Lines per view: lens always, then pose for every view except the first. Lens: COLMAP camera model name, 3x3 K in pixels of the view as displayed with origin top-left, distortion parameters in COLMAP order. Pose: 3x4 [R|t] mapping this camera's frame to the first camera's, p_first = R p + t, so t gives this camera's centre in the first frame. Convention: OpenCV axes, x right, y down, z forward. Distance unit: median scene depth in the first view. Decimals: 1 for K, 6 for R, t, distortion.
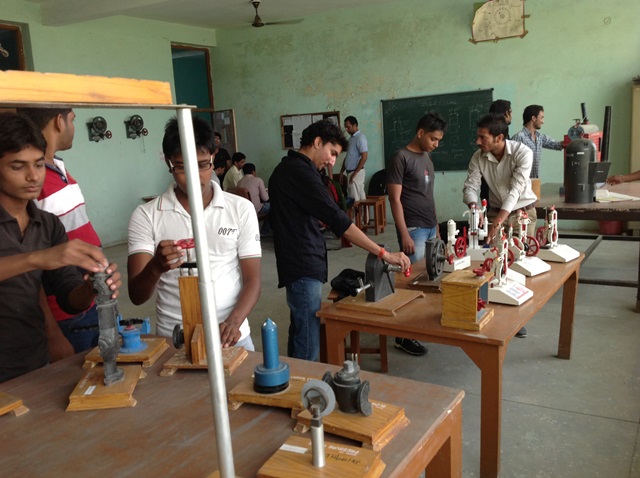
lens RADIAL K [[581.3, 0, 320.0], [0, 581.3, 239.0], [0, 0, 1]] dist [0.000836, -0.098204]
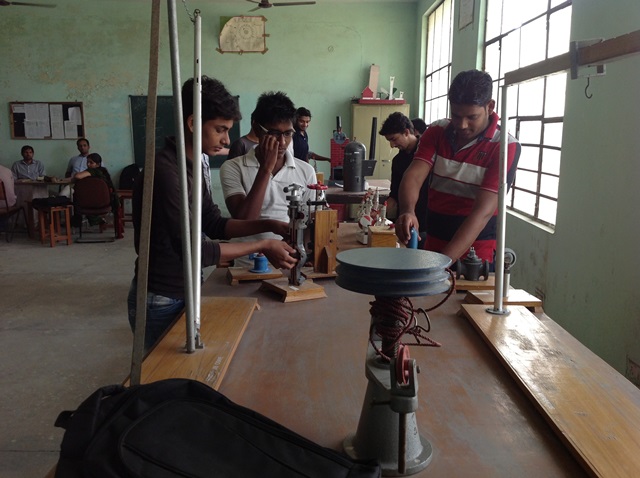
lens RADIAL K [[581.3, 0, 320.0], [0, 581.3, 239.0], [0, 0, 1]] dist [0.000836, -0.098204]
pose [[0.850914, -0.024751, 0.524722, -0.166027], [0.028206, 0.999601, 0.001412, 0.022478], [-0.524548, 0.013598, 0.851273, -0.039607]]
